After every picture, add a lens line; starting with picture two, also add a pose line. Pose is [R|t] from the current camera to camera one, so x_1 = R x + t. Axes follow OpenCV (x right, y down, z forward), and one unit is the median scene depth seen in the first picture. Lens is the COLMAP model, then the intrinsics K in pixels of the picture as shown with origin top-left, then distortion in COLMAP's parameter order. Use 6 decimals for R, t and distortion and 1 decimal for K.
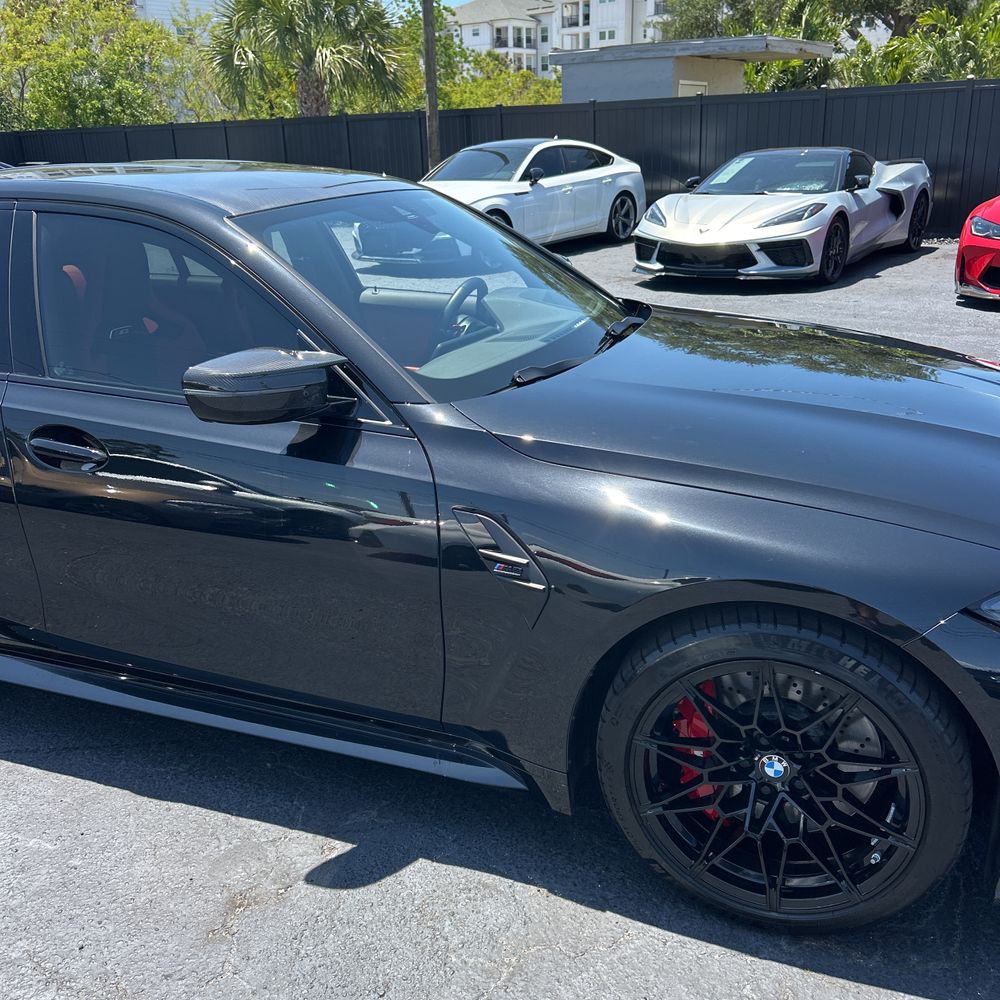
lens RADIAL K [[1019.8, 0, 476.1], [0, 1019.8, 505.1], [0, 0, 1]] dist [0.017315, 0.000000]
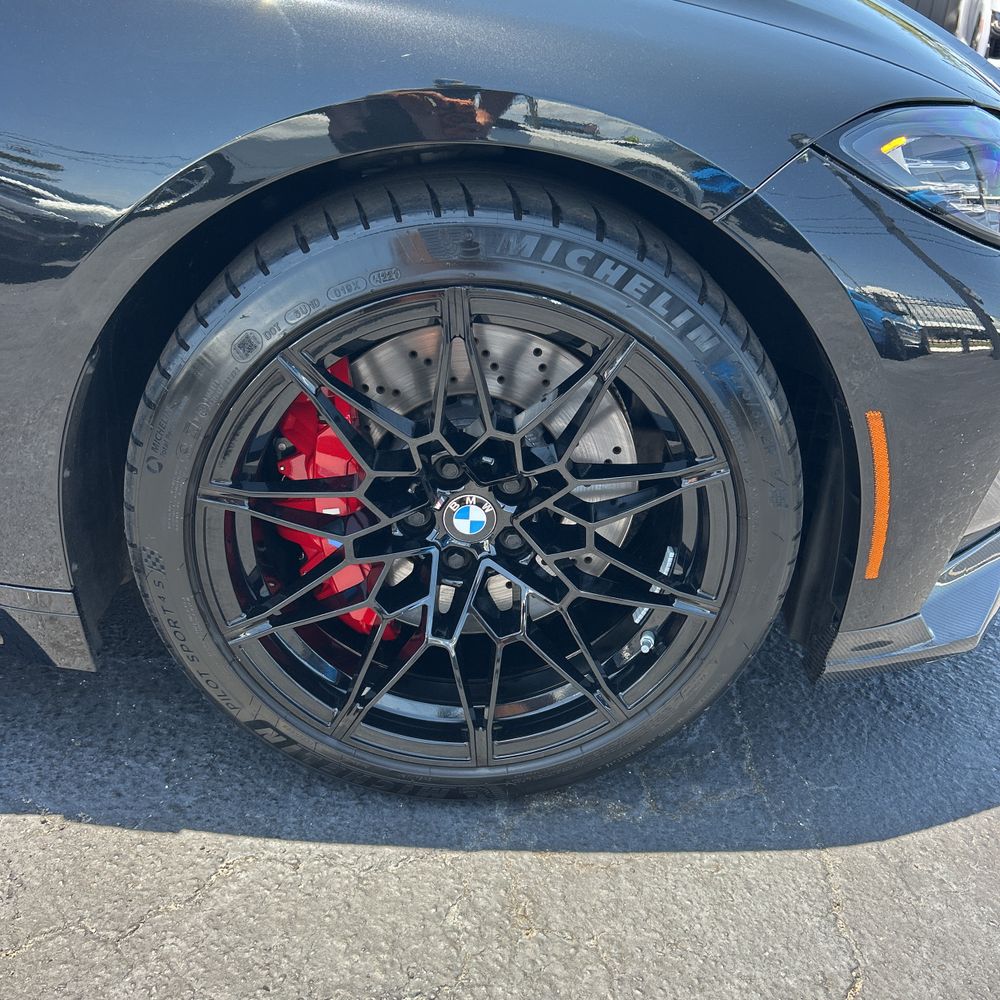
lens RADIAL K [[1019.8, 0, 523.3], [0, 1019.8, 512.1], [0, 0, 1]] dist [0.017315, 0.000000]
pose [[0.906192, -0.107891, 0.408872, 0.093249], [0.050669, 0.987641, 0.148314, 0.171691], [-0.419821, -0.113683, 0.900459, 0.488744]]
